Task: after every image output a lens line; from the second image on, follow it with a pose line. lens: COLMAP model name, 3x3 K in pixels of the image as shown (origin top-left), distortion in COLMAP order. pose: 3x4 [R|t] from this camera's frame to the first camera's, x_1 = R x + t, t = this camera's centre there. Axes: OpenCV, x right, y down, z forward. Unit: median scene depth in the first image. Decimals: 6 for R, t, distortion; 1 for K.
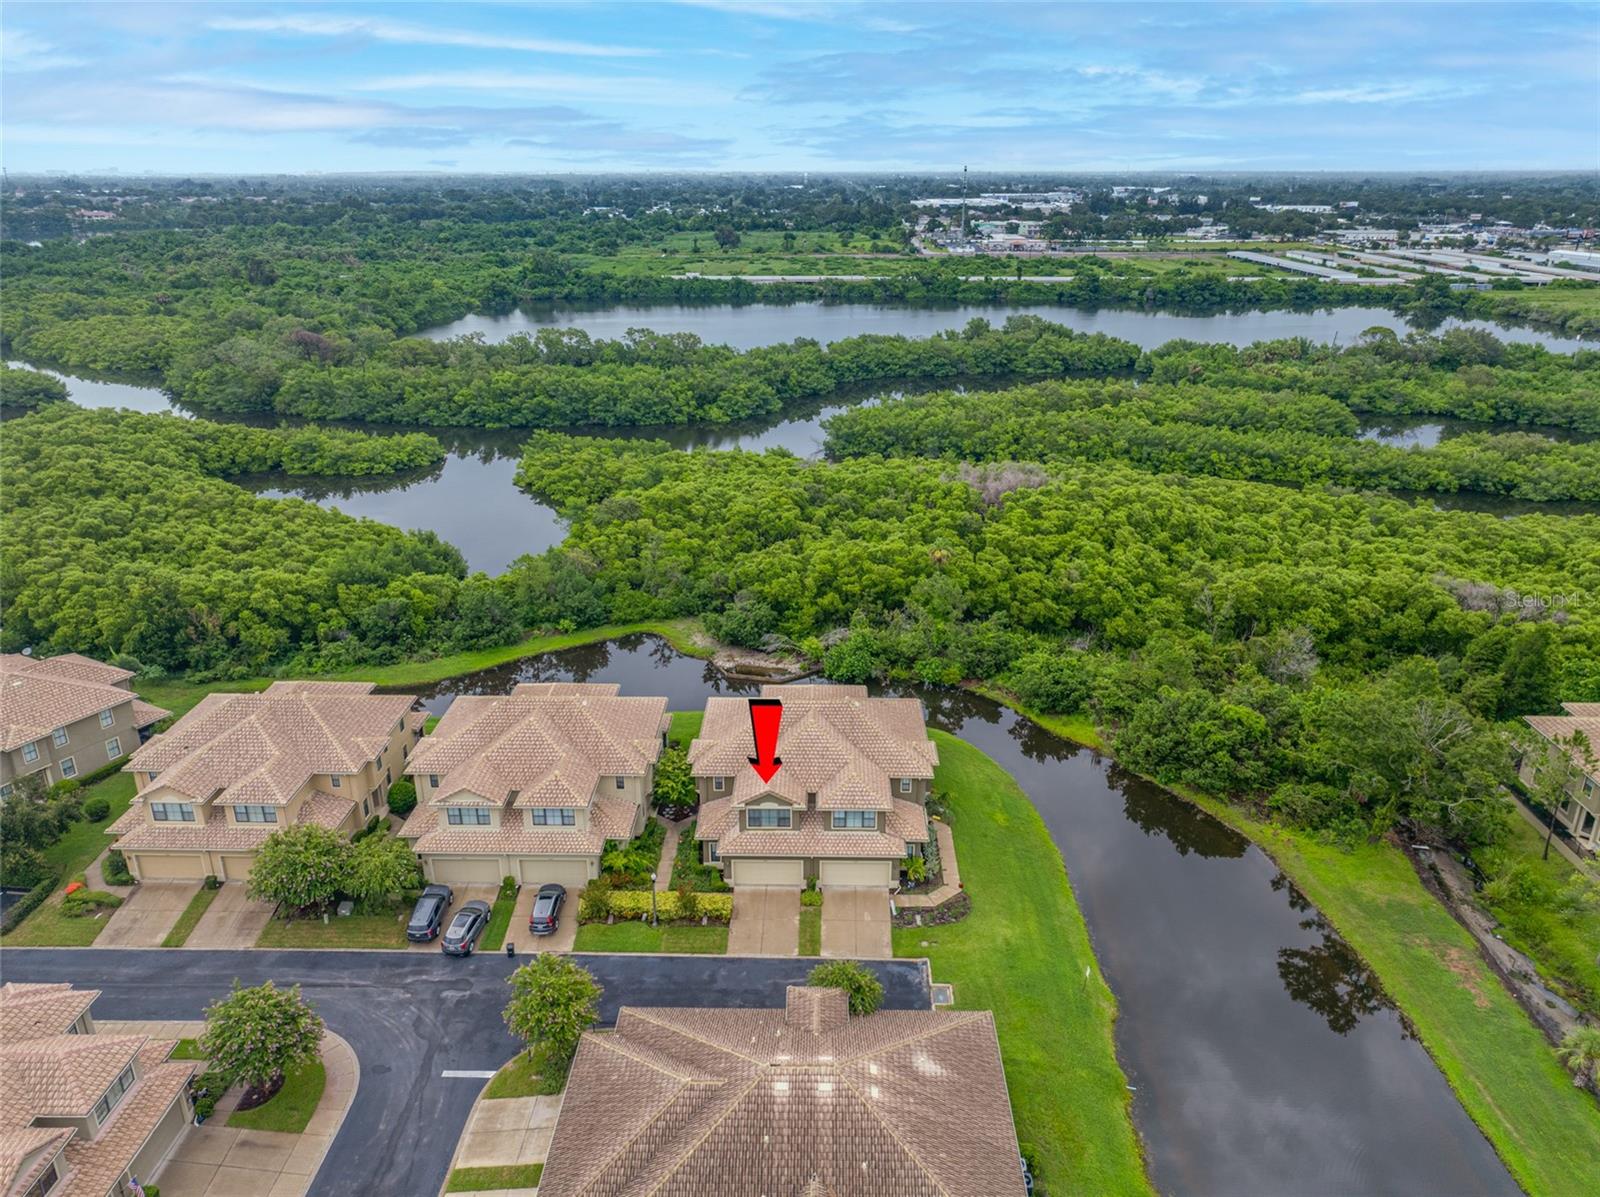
lens RADIAL K [[1130.3, 0, 805.7], [0, 1130.3, 596.1], [0, 0, 1]] dist [-0.004448, -0.001312]
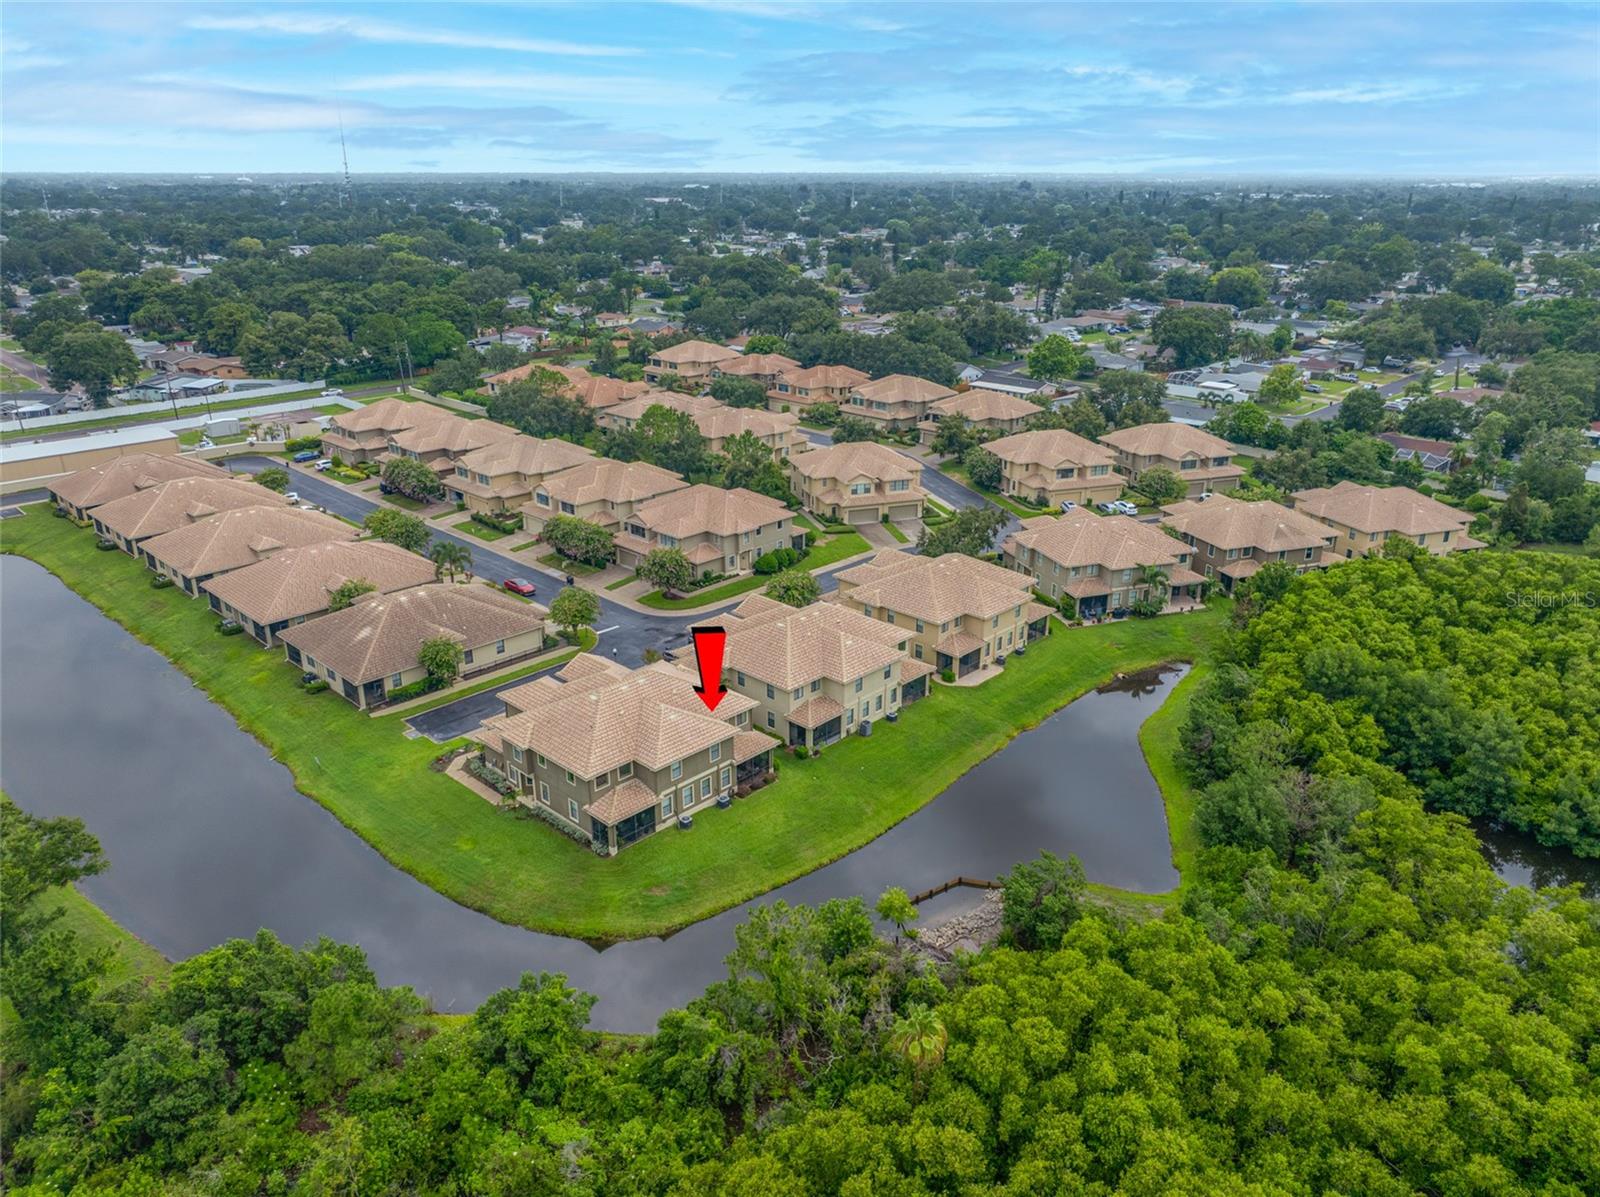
lens RADIAL K [[1130.3, 0, 805.7], [0, 1130.3, 596.1], [0, 0, 1]] dist [-0.004448, -0.001312]
pose [[-0.677817, 0.259078, -0.688072, 0.434015], [-0.260242, 0.790729, 0.554095, -0.432706], [0.687632, 0.554640, -0.468547, 1.139761]]
